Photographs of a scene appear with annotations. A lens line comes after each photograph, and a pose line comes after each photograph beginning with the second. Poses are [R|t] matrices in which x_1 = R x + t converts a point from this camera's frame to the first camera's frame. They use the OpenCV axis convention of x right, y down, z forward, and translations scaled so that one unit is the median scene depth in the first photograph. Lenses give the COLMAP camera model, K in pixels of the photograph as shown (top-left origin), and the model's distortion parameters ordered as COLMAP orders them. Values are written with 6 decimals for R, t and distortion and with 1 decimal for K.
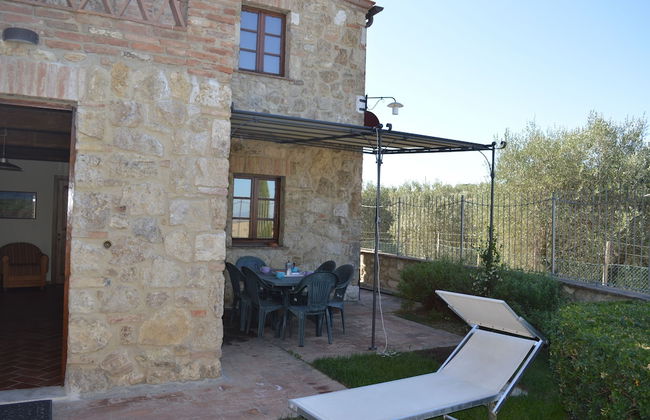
lens RADIAL K [[522.9, 0, 325.0], [0, 522.9, 210.0], [0, 0, 1]] dist [-0.075487, 0.001581]
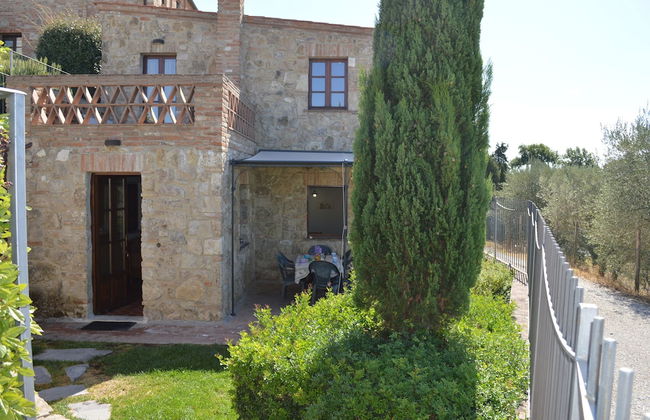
lens RADIAL K [[522.9, 0, 325.0], [0, 522.9, 210.0], [0, 0, 1]] dist [-0.075487, 0.001581]
pose [[0.873306, -0.000015, -0.487172, 0.988035], [0.027620, 0.998393, 0.049481, -0.132512], [0.486388, -0.056667, 0.871903, -0.347469]]
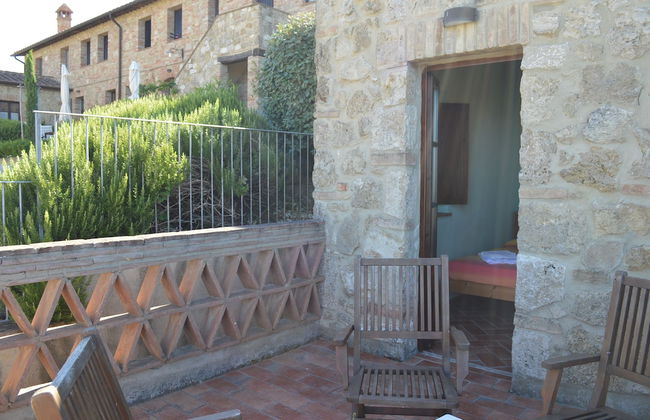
lens RADIAL K [[522.9, 0, 325.0], [0, 522.9, 210.0], [0, 0, 1]] dist [-0.075487, 0.001581]
pose [[0.356898, 0.023944, -0.933836, -0.309182], [0.016910, 0.999342, 0.032086, -0.596458], [0.933990, -0.027243, 0.356259, 1.033505]]
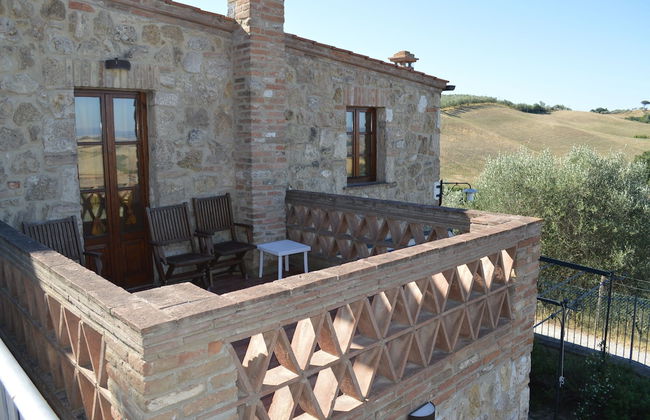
lens RADIAL K [[522.9, 0, 325.0], [0, 522.9, 210.0], [0, 0, 1]] dist [-0.075487, 0.001581]
pose [[0.960468, -0.077521, 0.267380, -0.828438], [0.028914, 0.983031, 0.181148, -0.724281], [-0.276885, -0.166256, 0.946411, 0.239756]]
